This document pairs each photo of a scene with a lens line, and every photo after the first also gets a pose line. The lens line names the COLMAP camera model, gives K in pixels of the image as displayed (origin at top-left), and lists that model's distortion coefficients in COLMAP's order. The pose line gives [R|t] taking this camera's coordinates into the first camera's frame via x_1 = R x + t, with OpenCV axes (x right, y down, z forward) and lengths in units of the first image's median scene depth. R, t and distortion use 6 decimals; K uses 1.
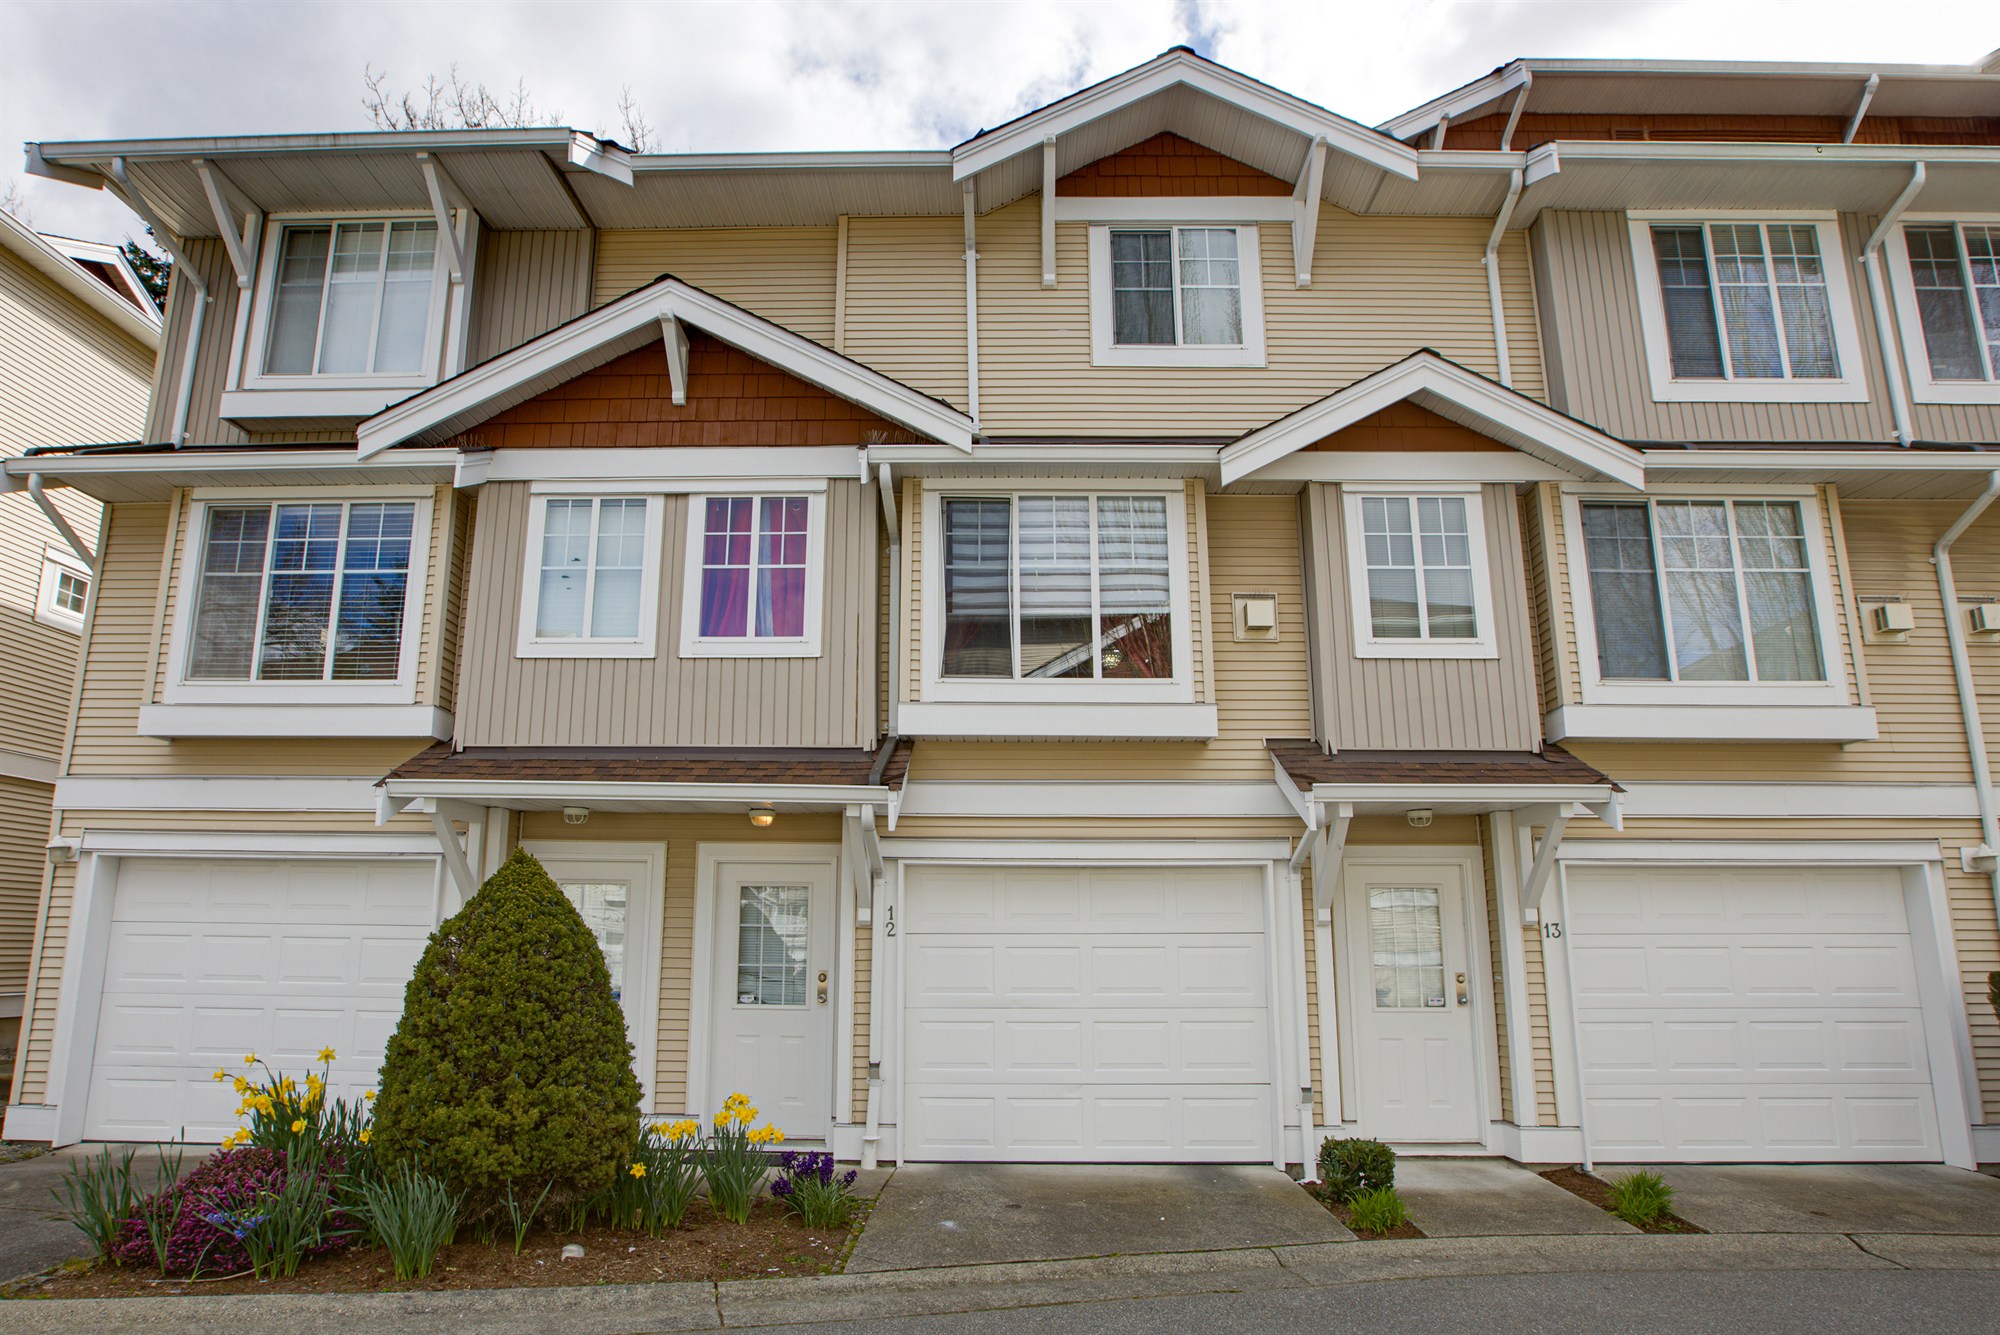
lens RADIAL K [[1106.7, 0, 1000.0], [0, 1106.7, 667.5], [0, 0, 1]] dist [-0.025475, 0.000465]
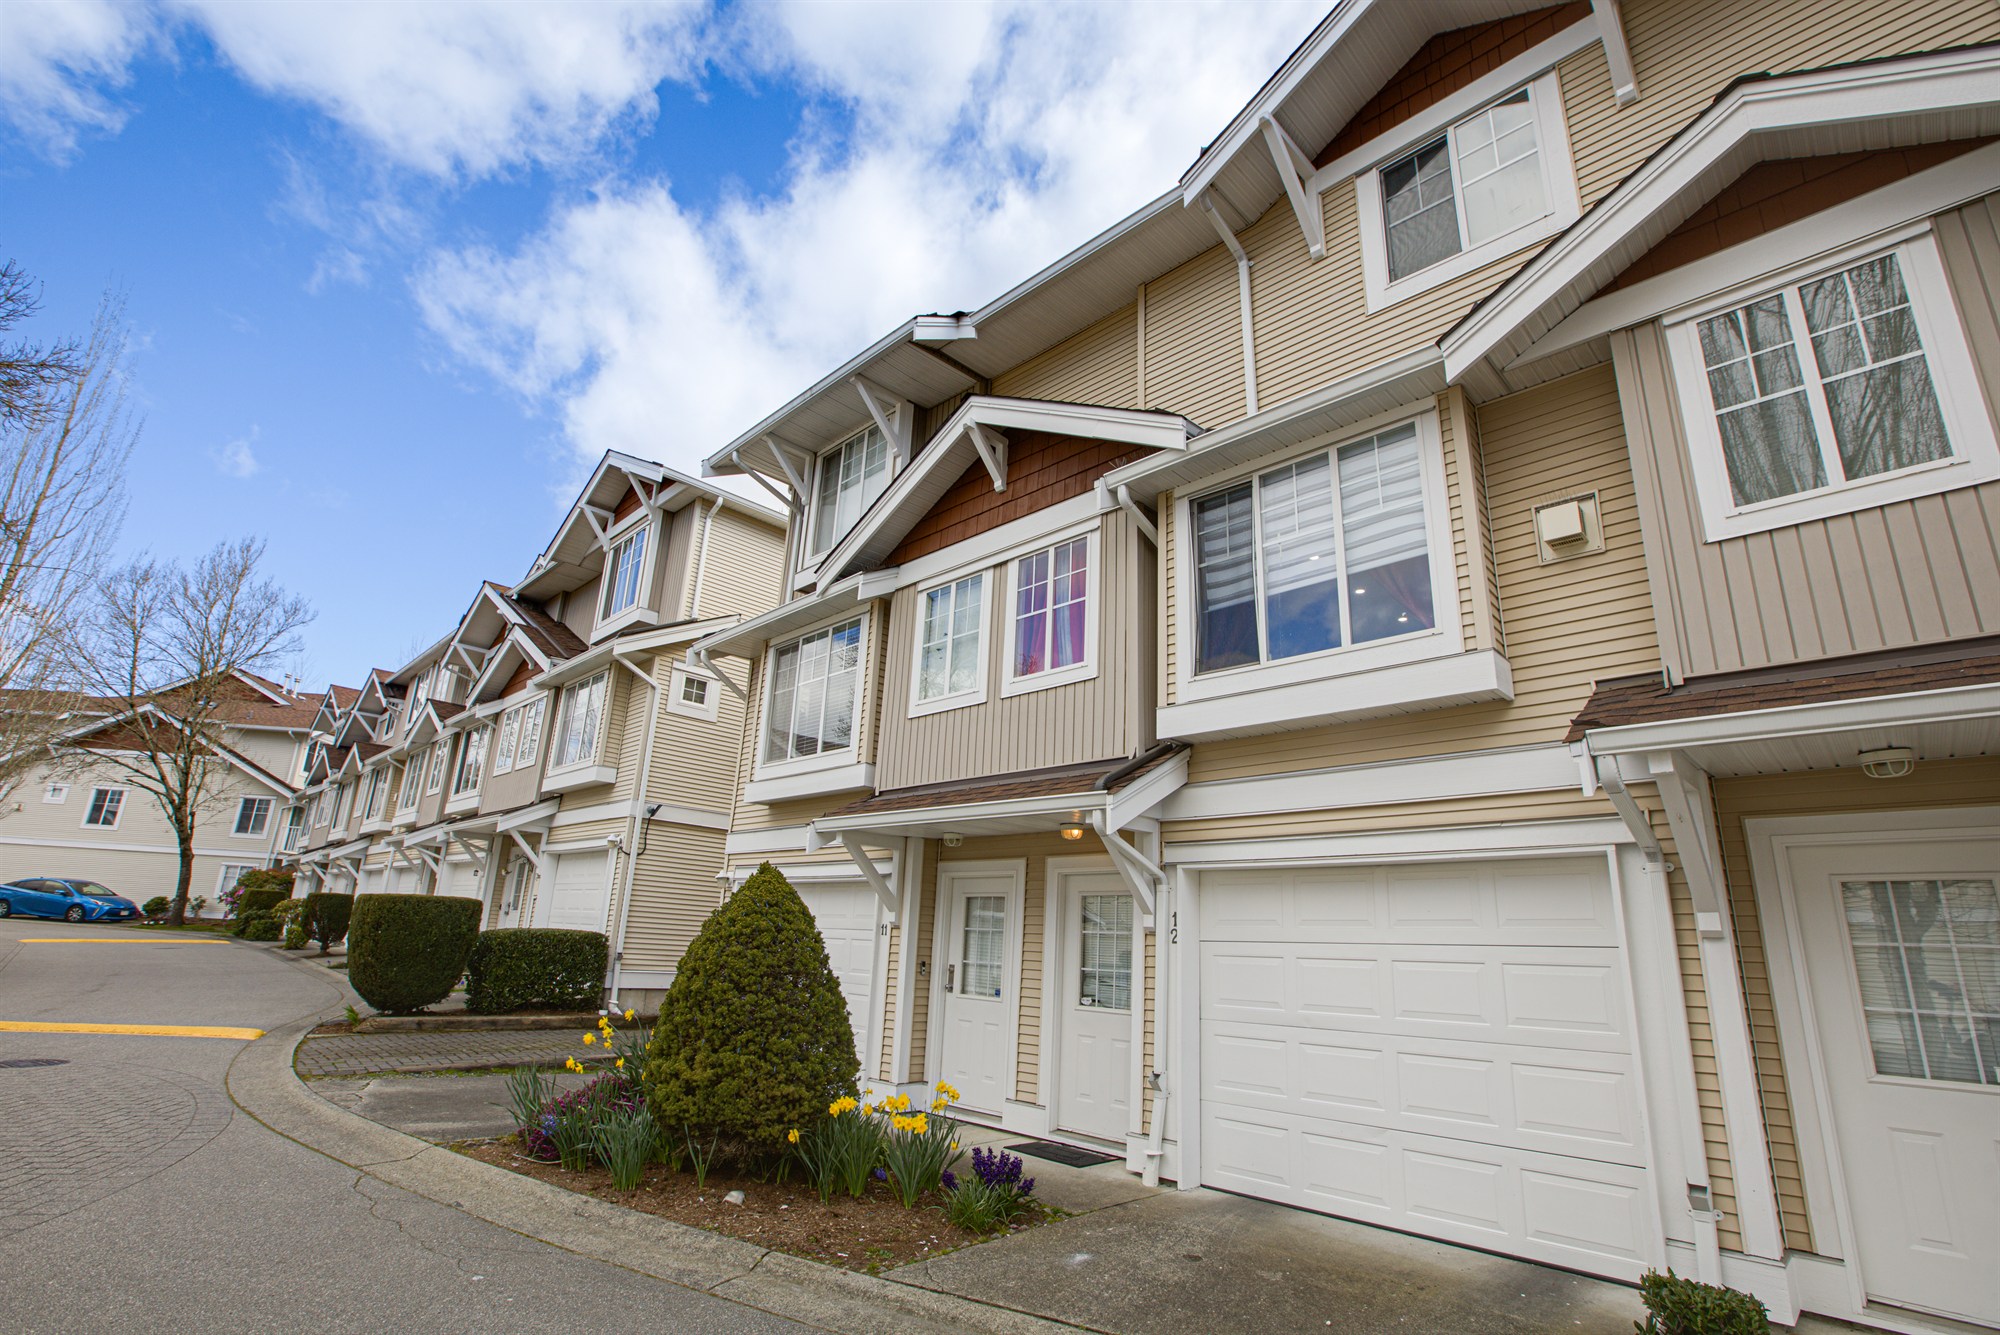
lens RADIAL K [[911.9, 0, 1000.6], [0, 911.9, 657.7], [0, 0, 1]] dist [-0.040632, 0.024809]
pose [[0.729611, -0.186418, -0.657964, 0.351944], [0.134124, 0.982450, -0.129624, 0.073666], [0.670581, 0.006326, 0.741809, 0.280659]]
